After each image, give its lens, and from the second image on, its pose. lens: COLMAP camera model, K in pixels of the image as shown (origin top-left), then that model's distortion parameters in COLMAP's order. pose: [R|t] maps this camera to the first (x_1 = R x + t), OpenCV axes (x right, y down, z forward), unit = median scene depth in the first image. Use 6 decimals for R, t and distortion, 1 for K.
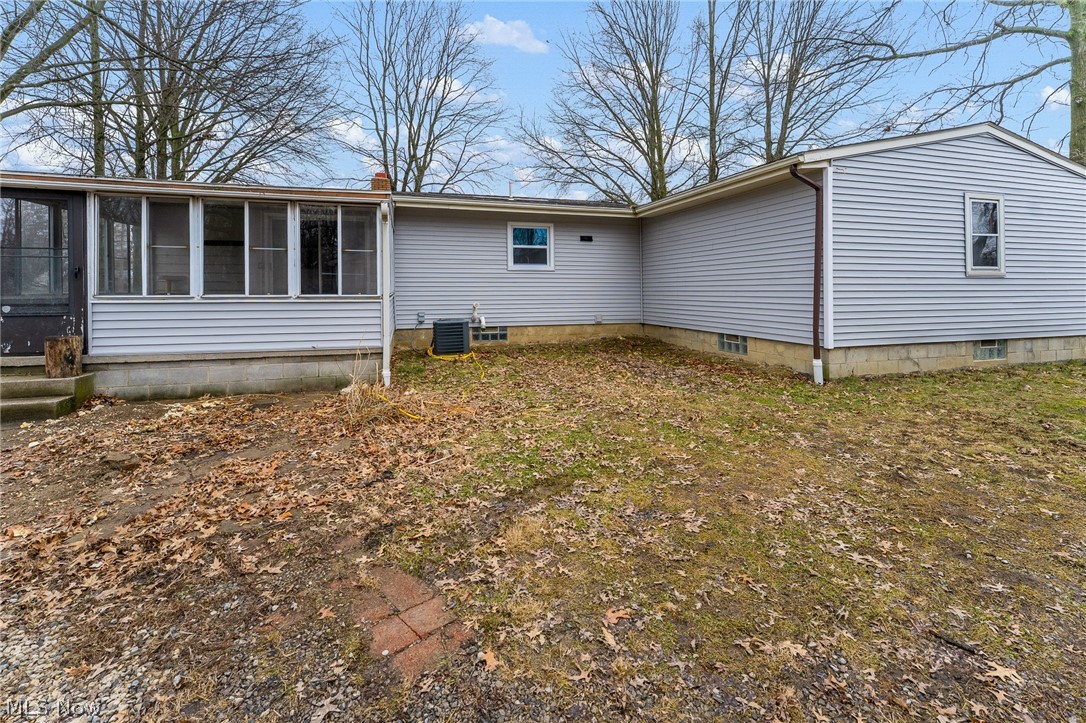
lens RADIAL K [[451.2, 0, 538.8], [0, 451.2, 356.4], [0, 0, 1]] dist [-0.004632, 0.000211]
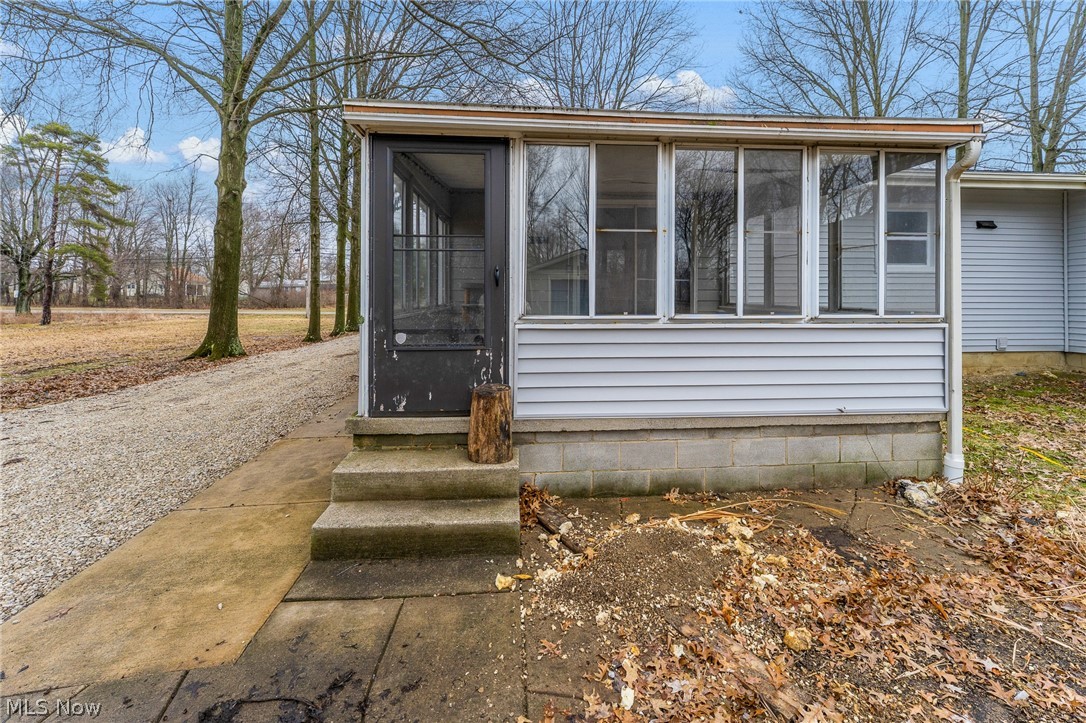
lens RADIAL K [[451.2, 0, 541.6], [0, 451.2, 362.5], [0, 0, 1]] dist [-0.004632, 0.000211]
pose [[0.974428, 0.032507, -0.222336, -0.745698], [-0.032853, 0.999458, 0.002146, -0.069062], [0.222285, 0.005213, 0.974968, 0.387196]]
